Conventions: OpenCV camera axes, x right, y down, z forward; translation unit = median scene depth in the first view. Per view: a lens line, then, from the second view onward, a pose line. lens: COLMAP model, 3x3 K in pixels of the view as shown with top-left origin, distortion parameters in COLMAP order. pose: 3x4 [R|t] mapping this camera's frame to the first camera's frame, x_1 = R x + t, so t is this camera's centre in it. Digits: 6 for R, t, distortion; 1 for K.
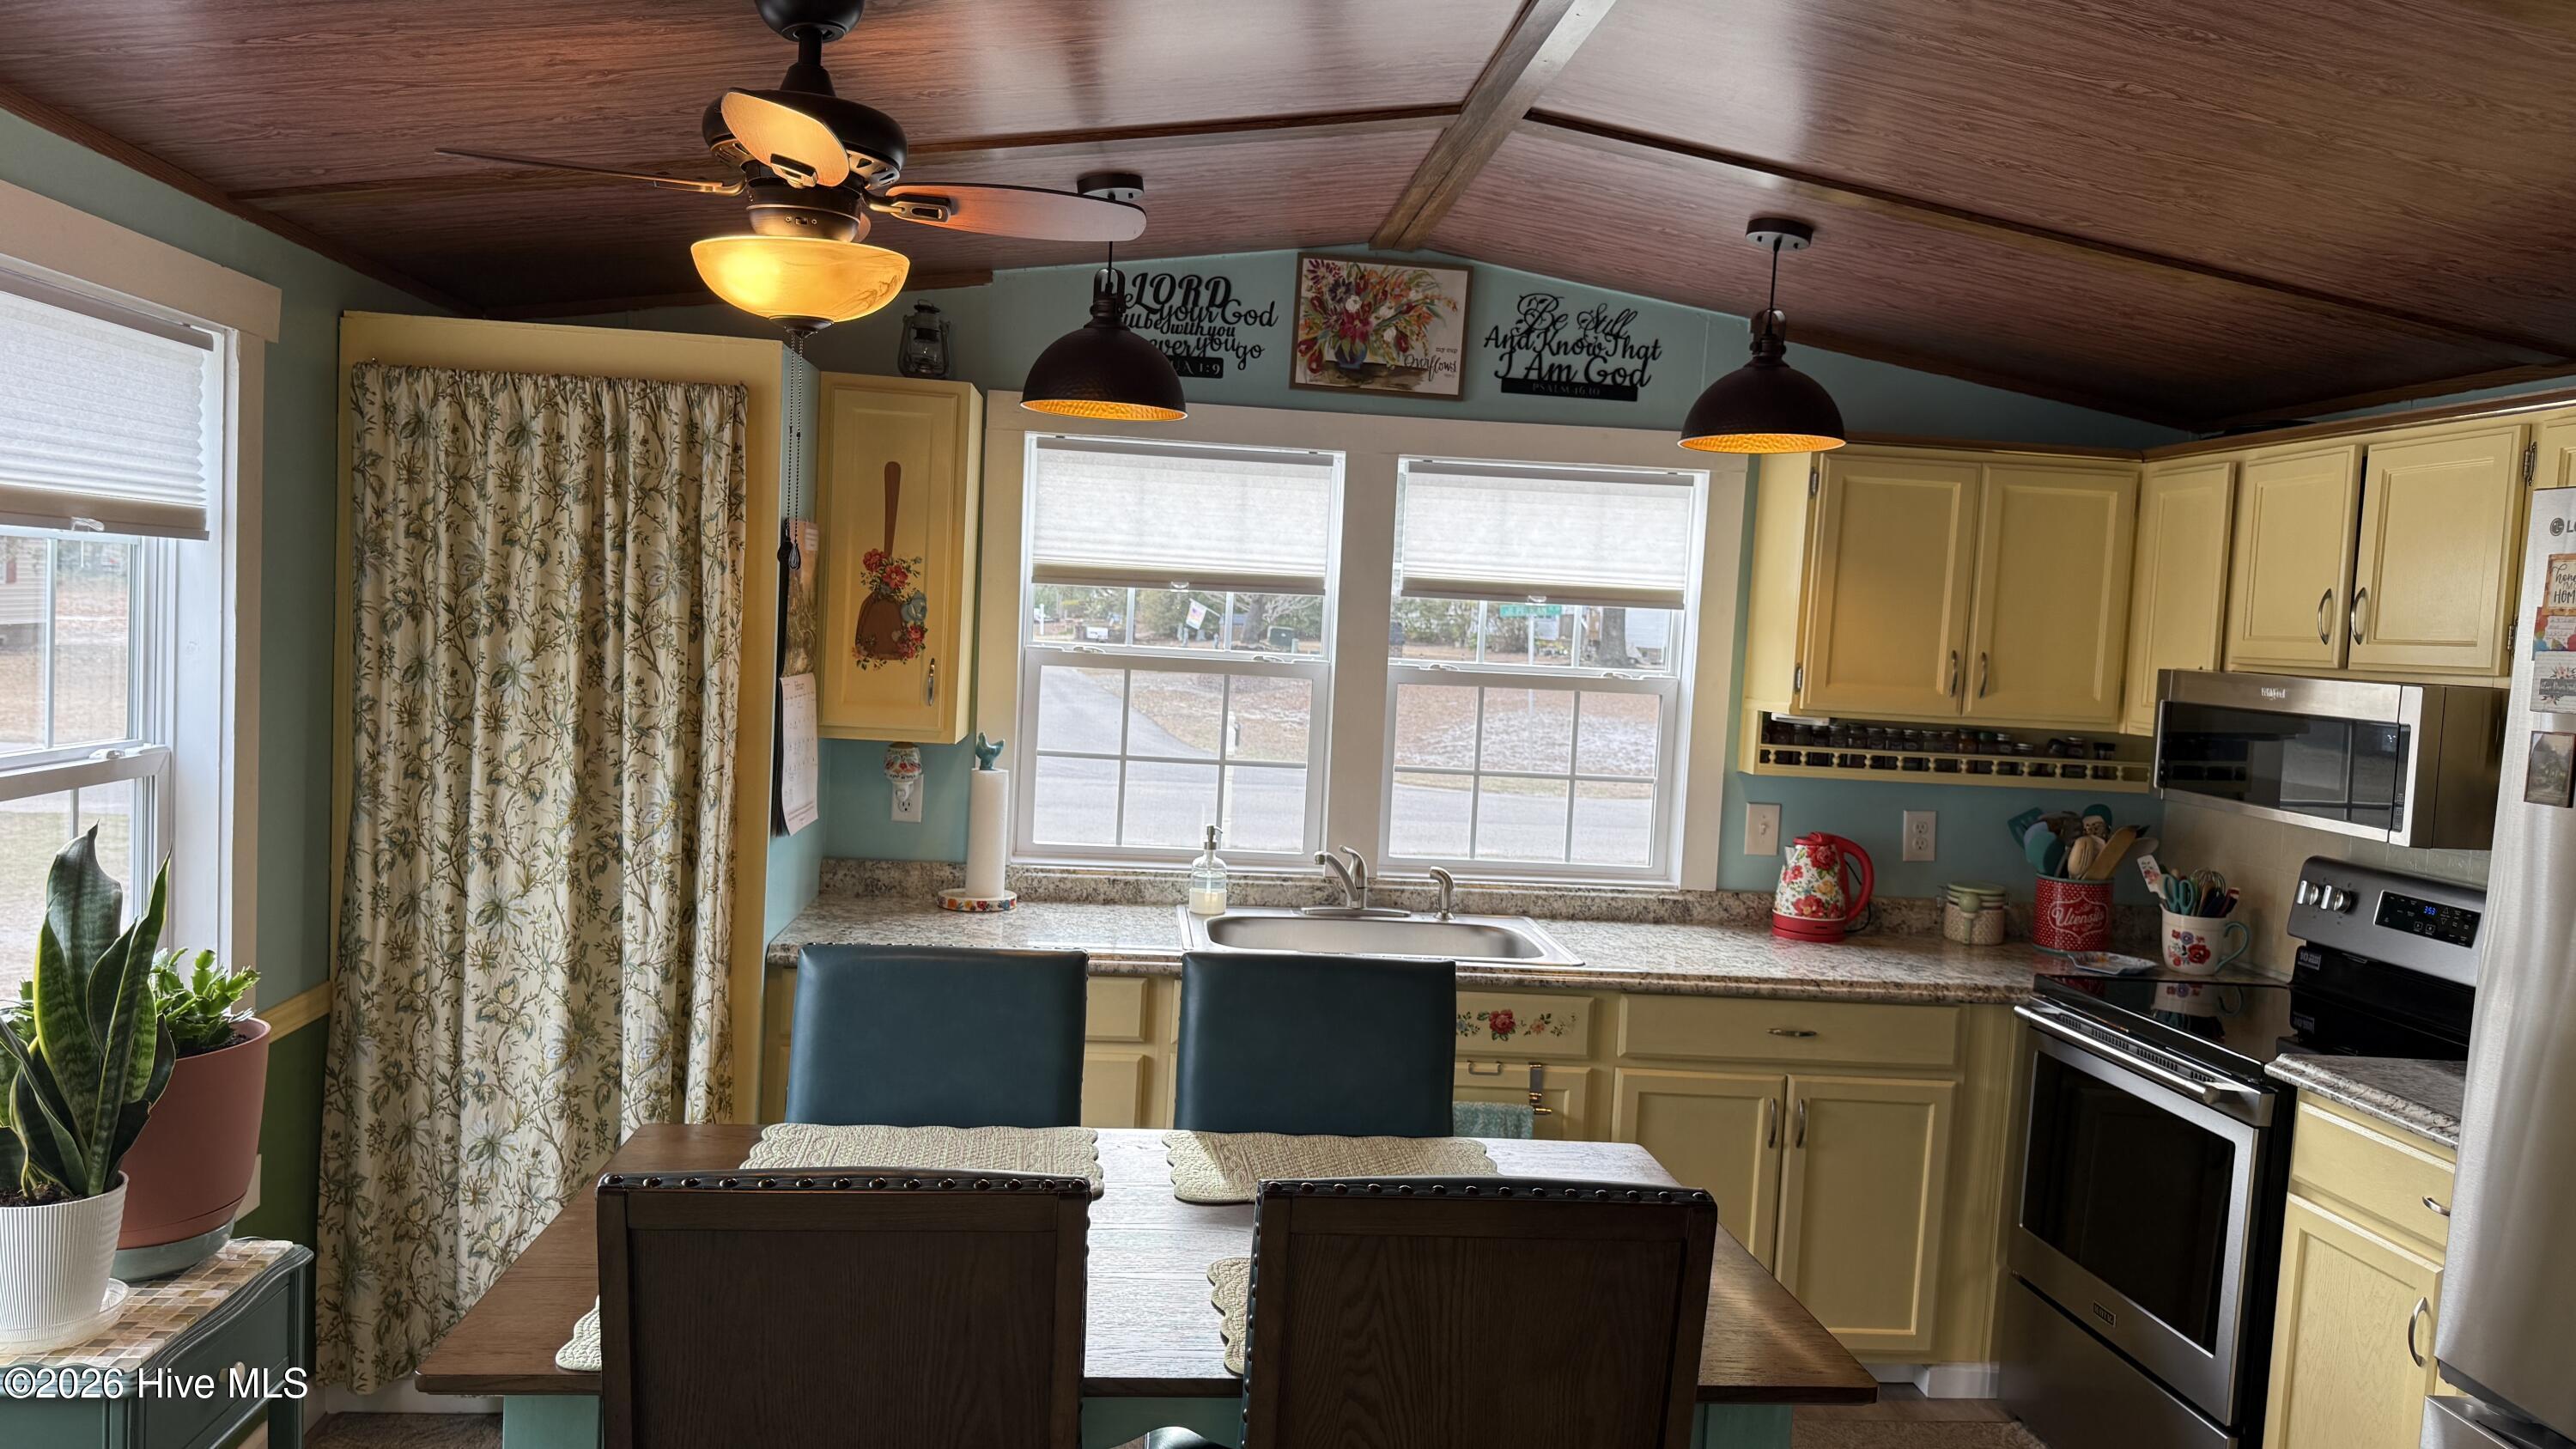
lens RADIAL K [[1801.6, 0, 1298.5], [0, 1801.6, 725.2], [0, 0, 1]] dist [0.143289, -0.263403]
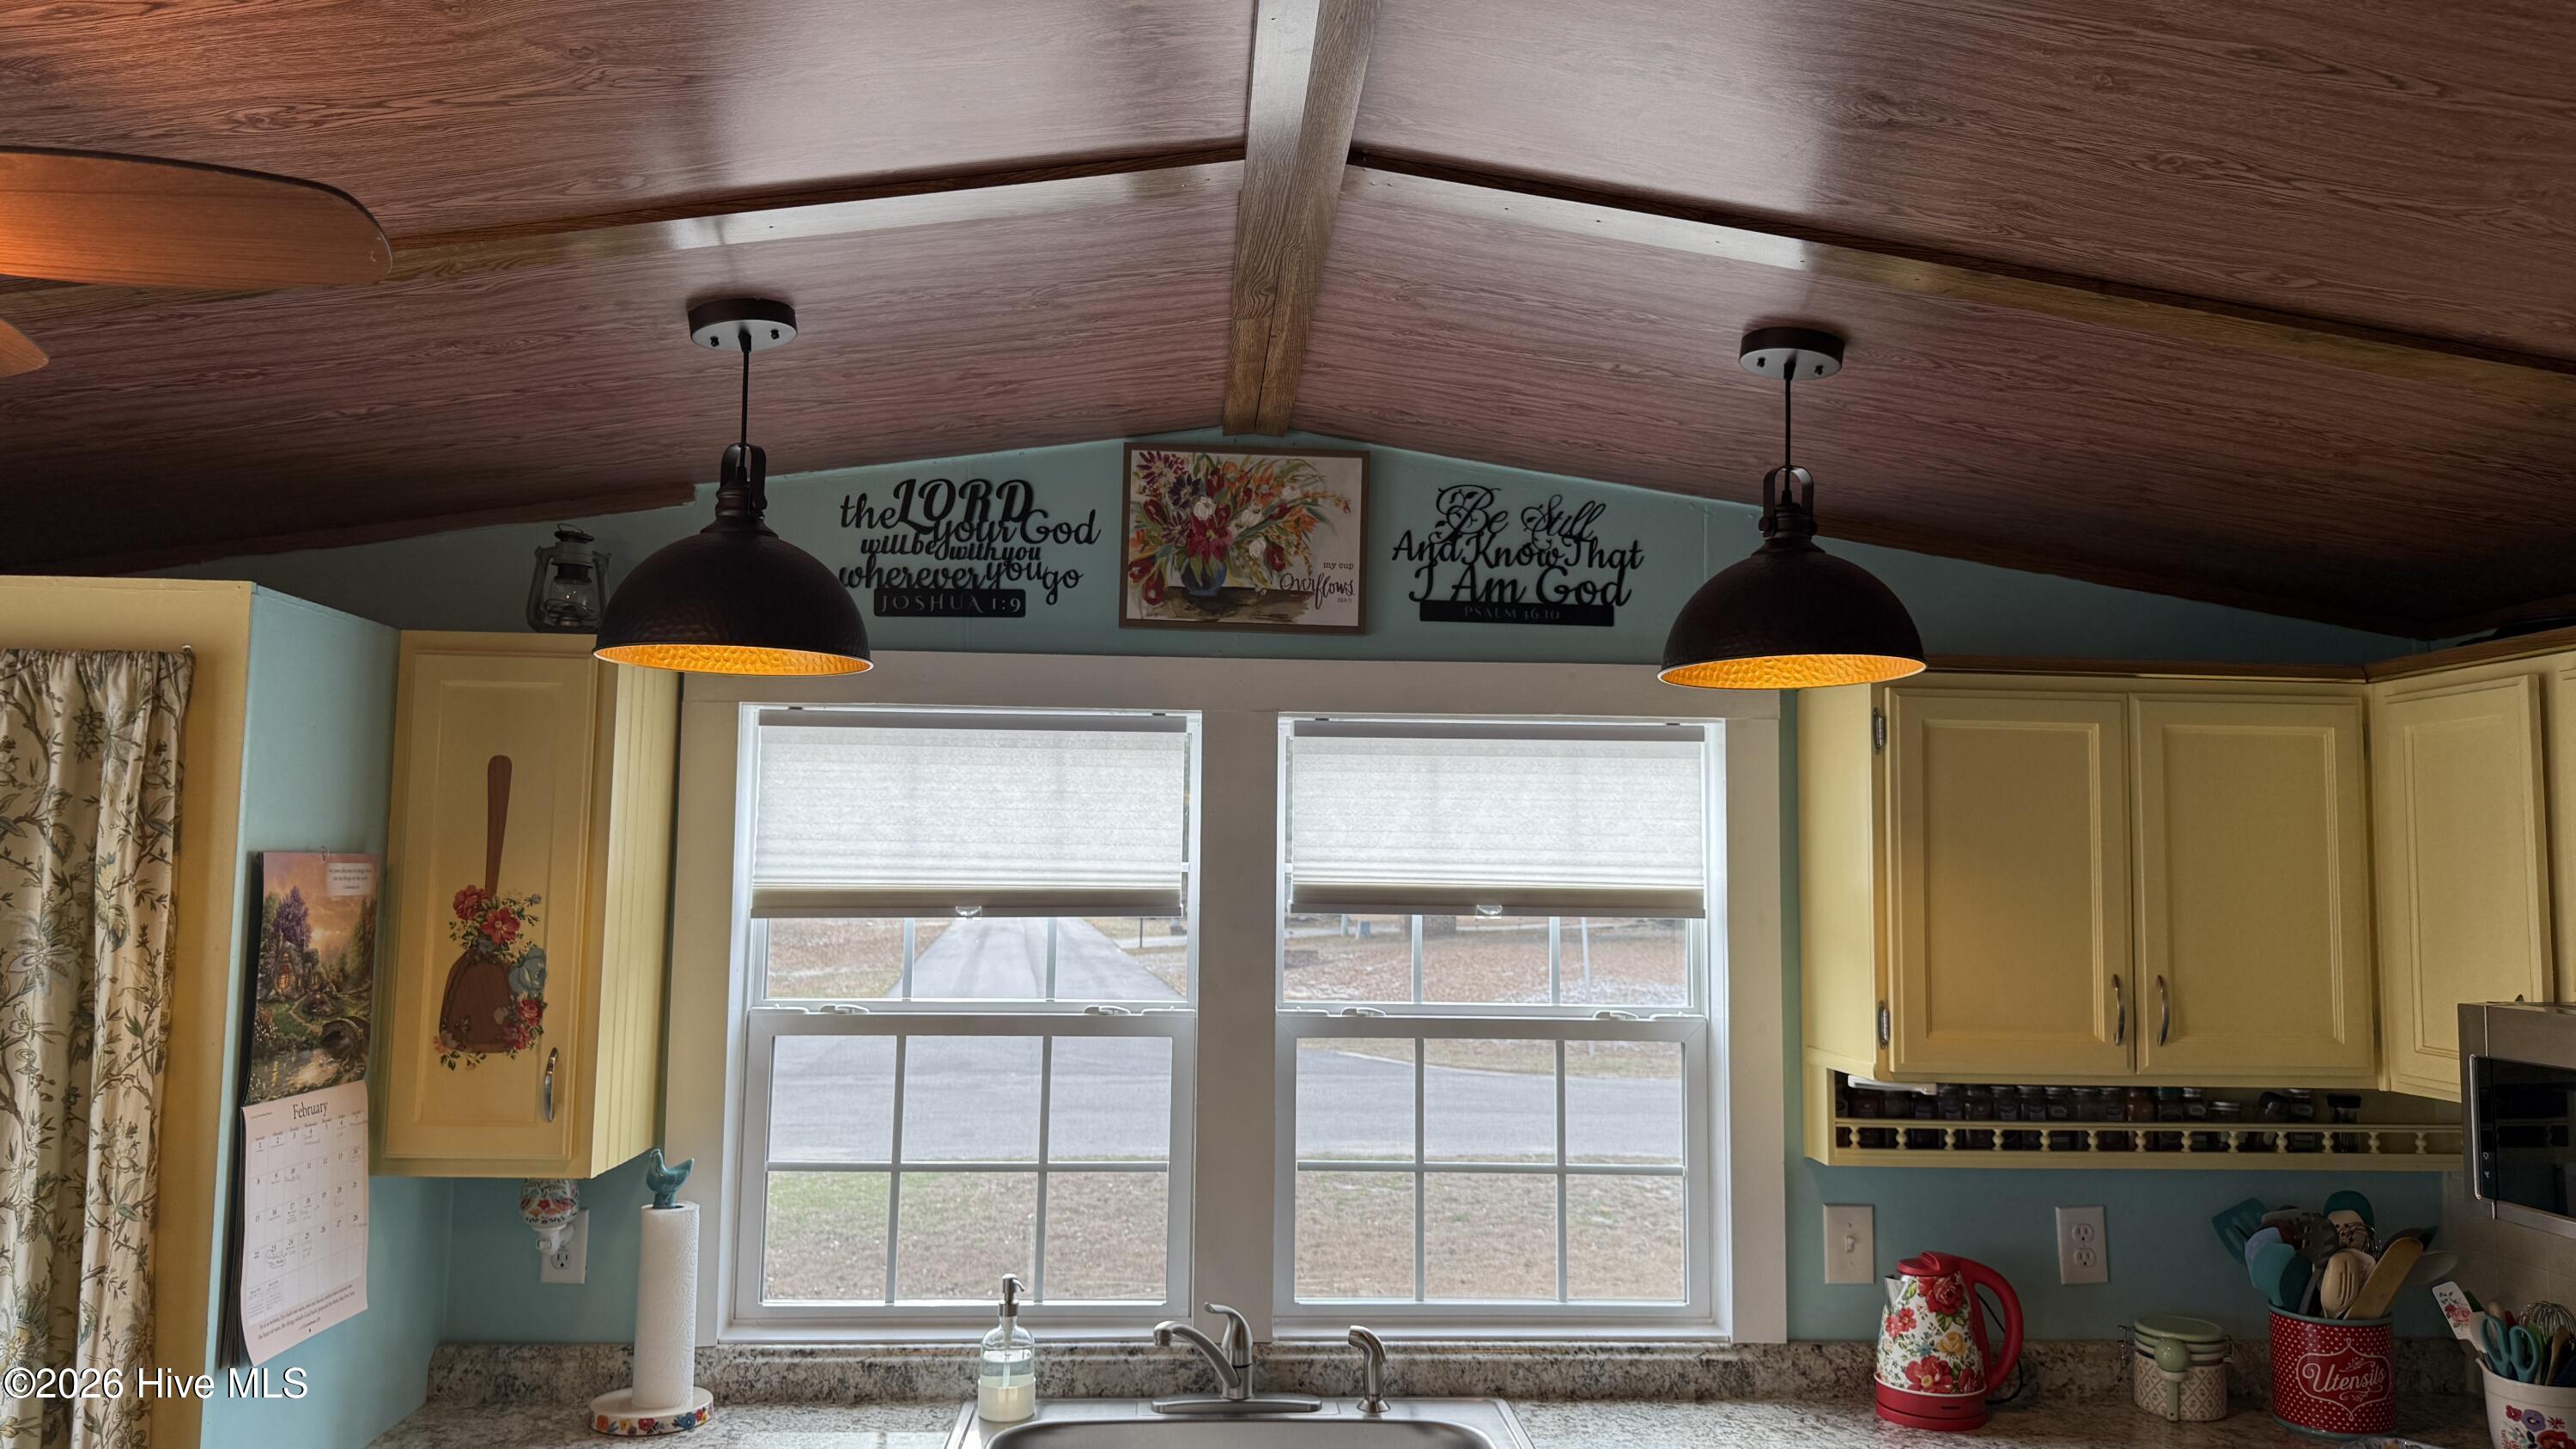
lens RADIAL K [[1808.5, 0, 1287.0], [0, 1808.5, 717.9], [0, 0, 1]] dist [0.094243, -0.130936]
pose [[0.998545, -0.041847, -0.034023, 0.084248], [0.036219, 0.987735, -0.151879, -0.041218], [0.039962, 0.150425, 0.987813, 0.310553]]
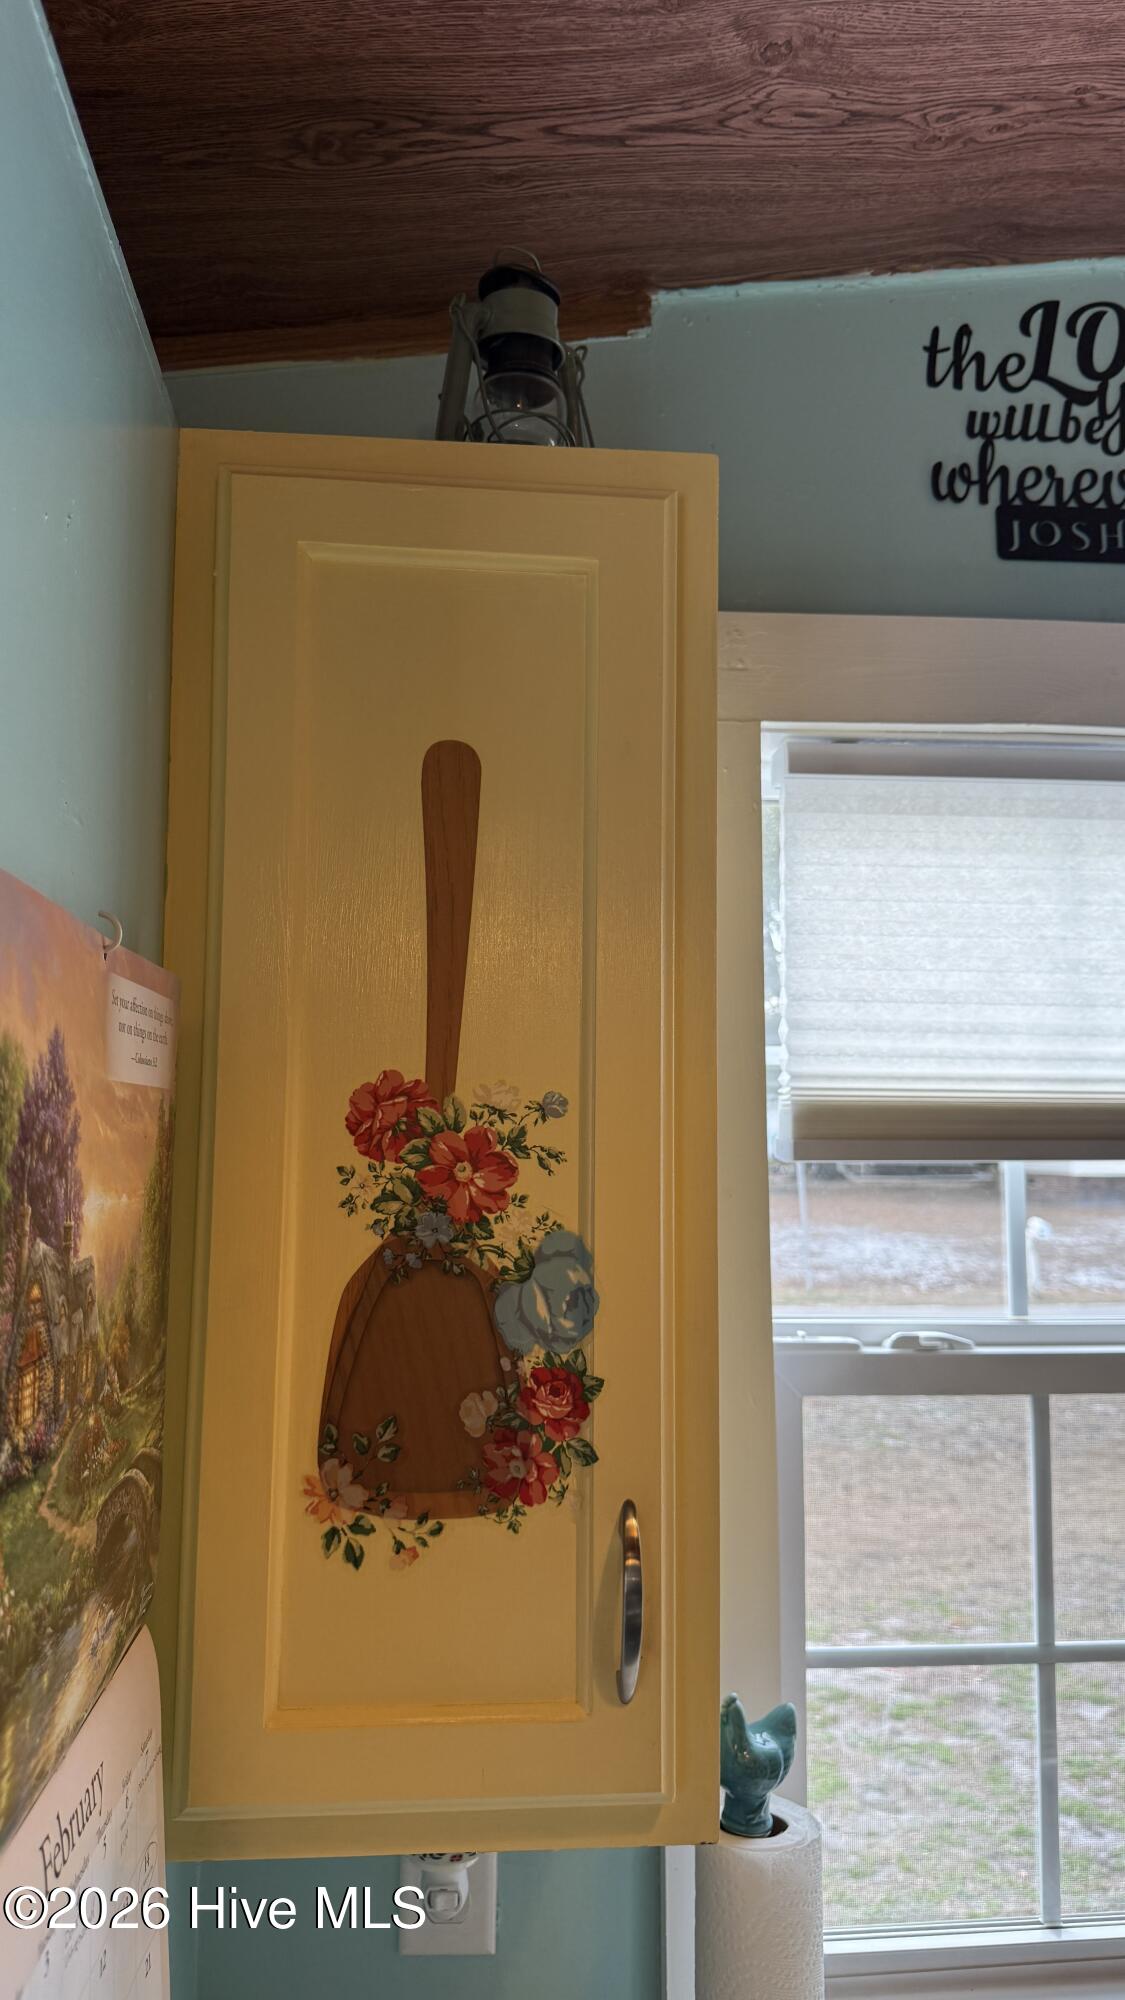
lens RADIAL K [[1414.9, 0, 562.5], [0, 1414.9, 1000.0], [0, 0, 1]] dist [0.155283, -0.269836]
pose [[0.998575, -0.048584, 0.022093, -0.196444], [0.051544, 0.985268, -0.163062, -0.067220], [-0.013845, 0.163968, 0.986368, 0.736883]]
